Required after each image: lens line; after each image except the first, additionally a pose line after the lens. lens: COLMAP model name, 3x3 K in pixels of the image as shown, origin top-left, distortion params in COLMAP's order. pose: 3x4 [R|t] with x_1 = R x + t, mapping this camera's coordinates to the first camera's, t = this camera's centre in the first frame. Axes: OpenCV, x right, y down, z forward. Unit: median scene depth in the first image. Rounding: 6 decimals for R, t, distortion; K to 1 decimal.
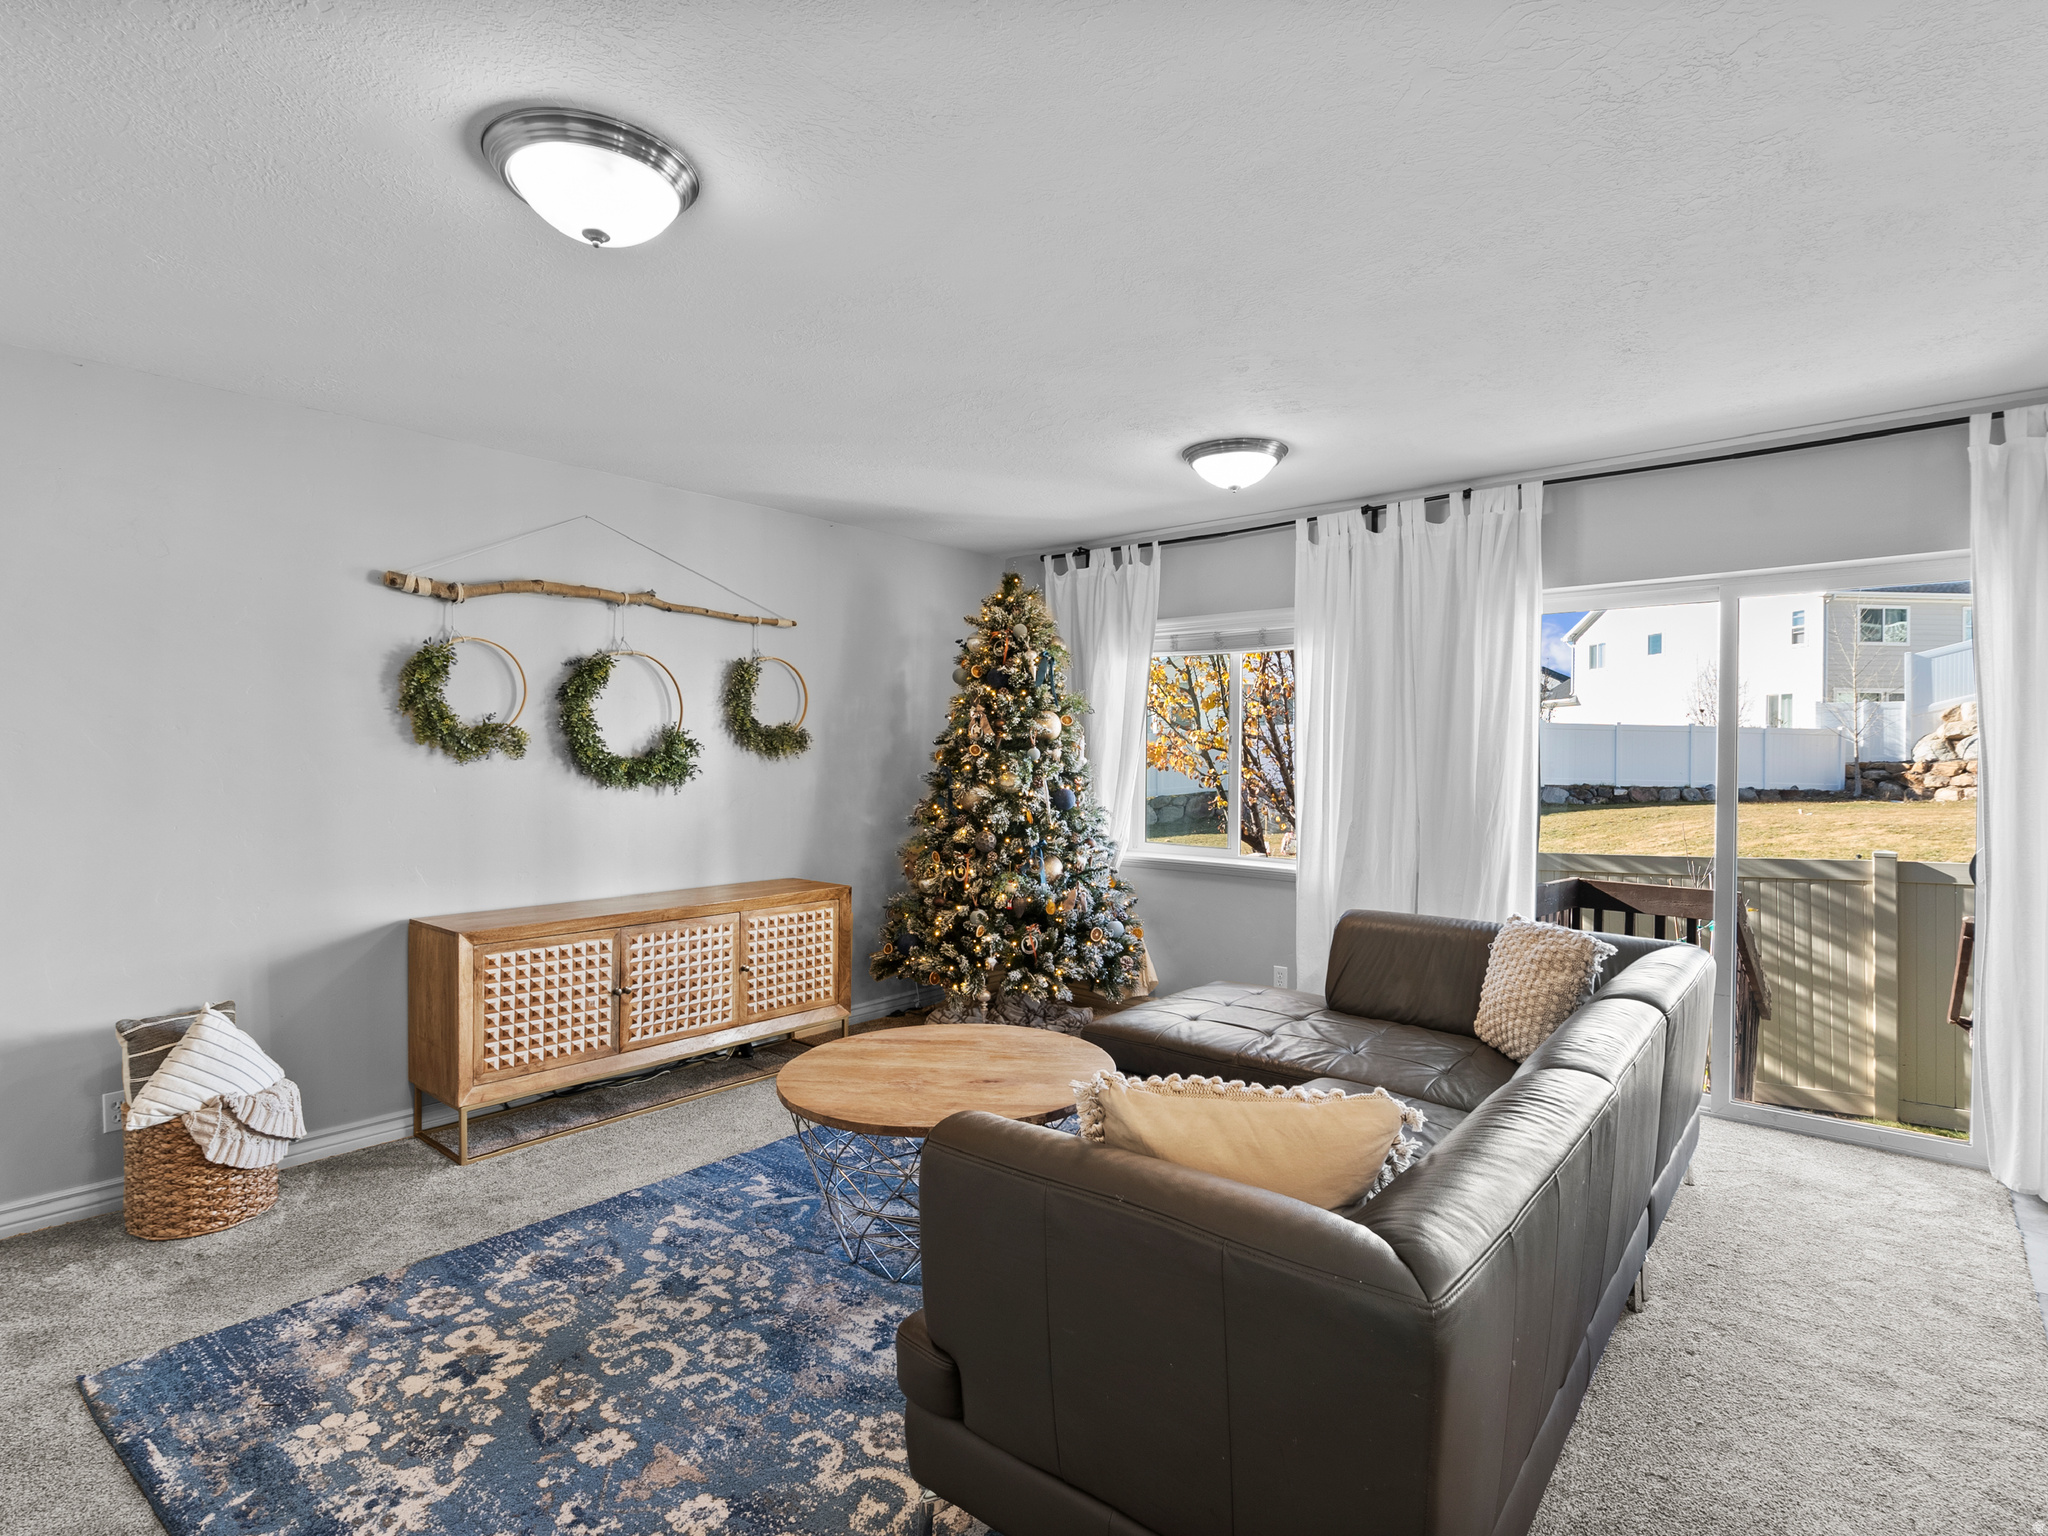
lens RADIAL K [[1047.1, 0, 1024.5], [0, 1047.1, 762.1], [0, 0, 1]] dist [-0.005806, 0.000941]
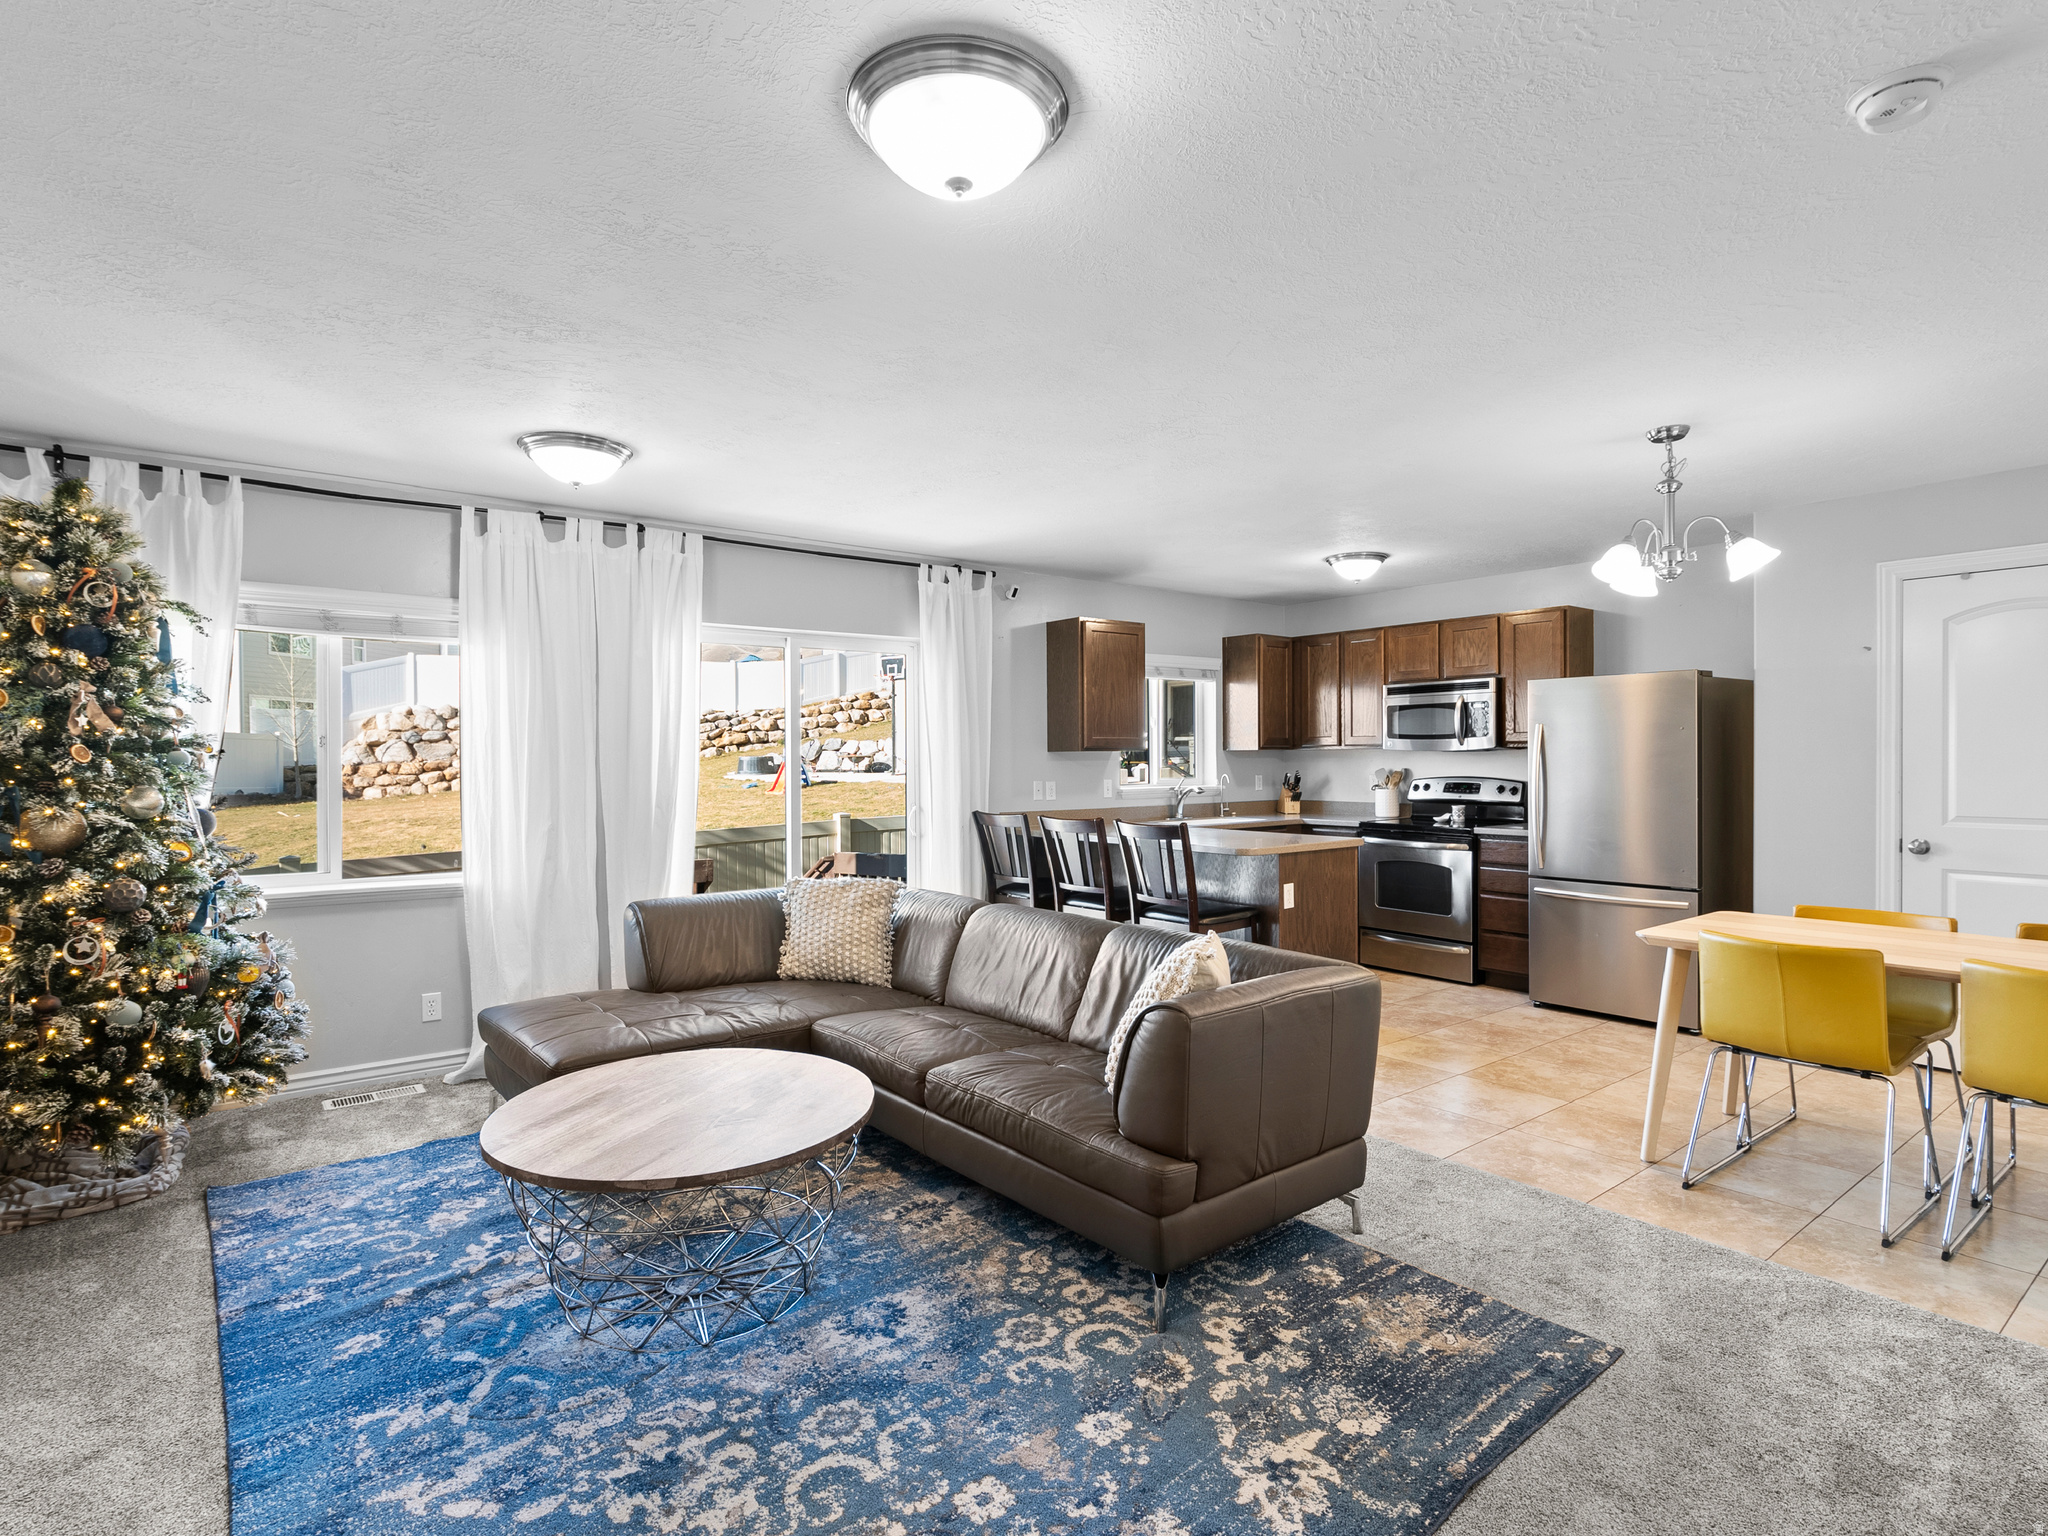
lens RADIAL K [[1047.1, 0, 1026.9], [0, 1047.1, 765.5], [0, 0, 1]] dist [-0.005806, 0.000941]
pose [[0.204967, -0.012560, 0.978688, -0.823998], [0.013873, 0.999854, 0.009926, -0.004506], [-0.978671, 0.011543, 0.205112, 0.485484]]
